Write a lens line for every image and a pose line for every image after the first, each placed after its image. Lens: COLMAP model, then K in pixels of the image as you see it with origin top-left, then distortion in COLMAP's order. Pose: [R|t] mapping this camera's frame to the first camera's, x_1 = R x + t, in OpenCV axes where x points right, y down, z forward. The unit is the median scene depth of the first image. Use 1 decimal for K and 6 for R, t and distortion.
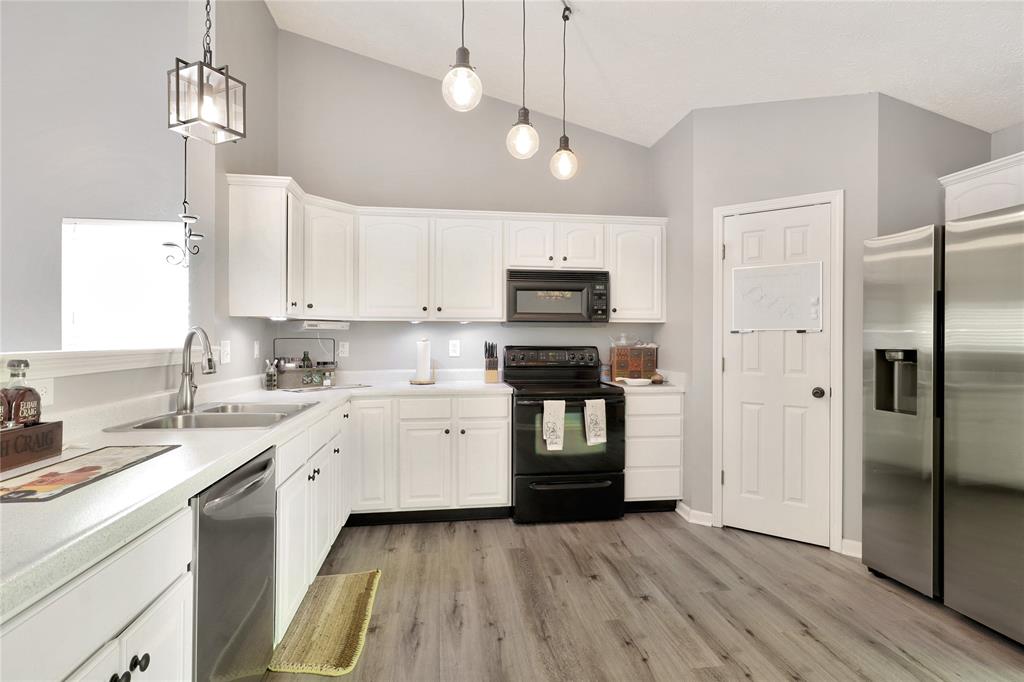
lens RADIAL K [[521.0, 0, 511.6], [0, 521.0, 336.6], [0, 0, 1]] dist [0.001053, 0.000450]
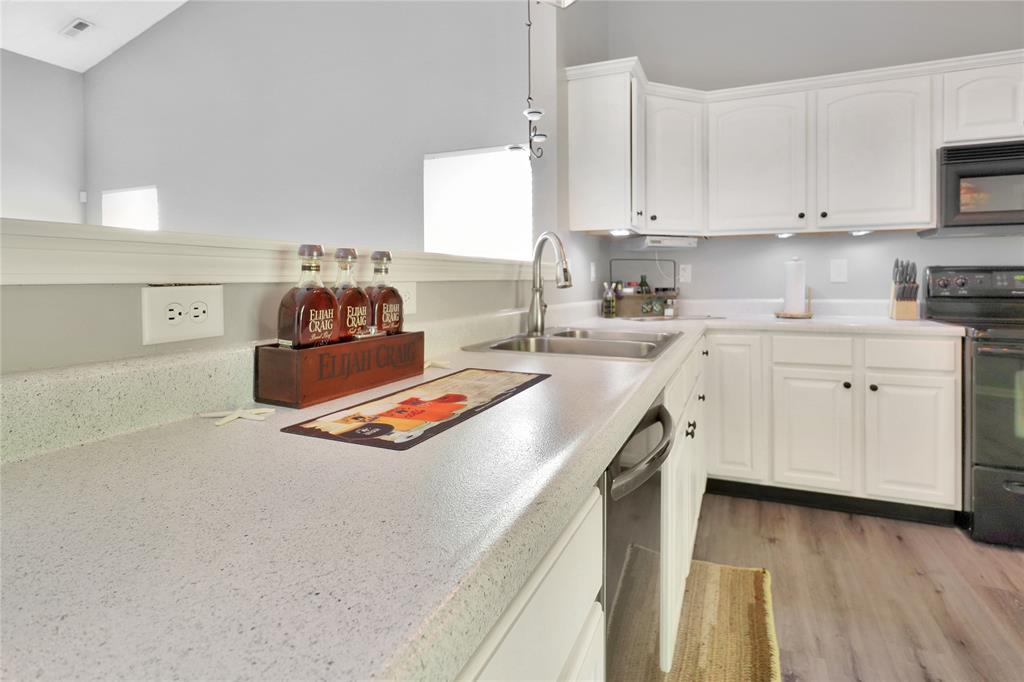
lens RADIAL K [[530.2, 0, 512.8], [0, 530.2, 279.9], [0, 0, 1]] dist [0.000905, 0.000729]
pose [[0.852882, -0.005485, -0.522074, -0.146392], [0.008933, 0.999952, 0.004088, 0.036591], [0.522027, -0.008150, 0.852890, 0.173026]]
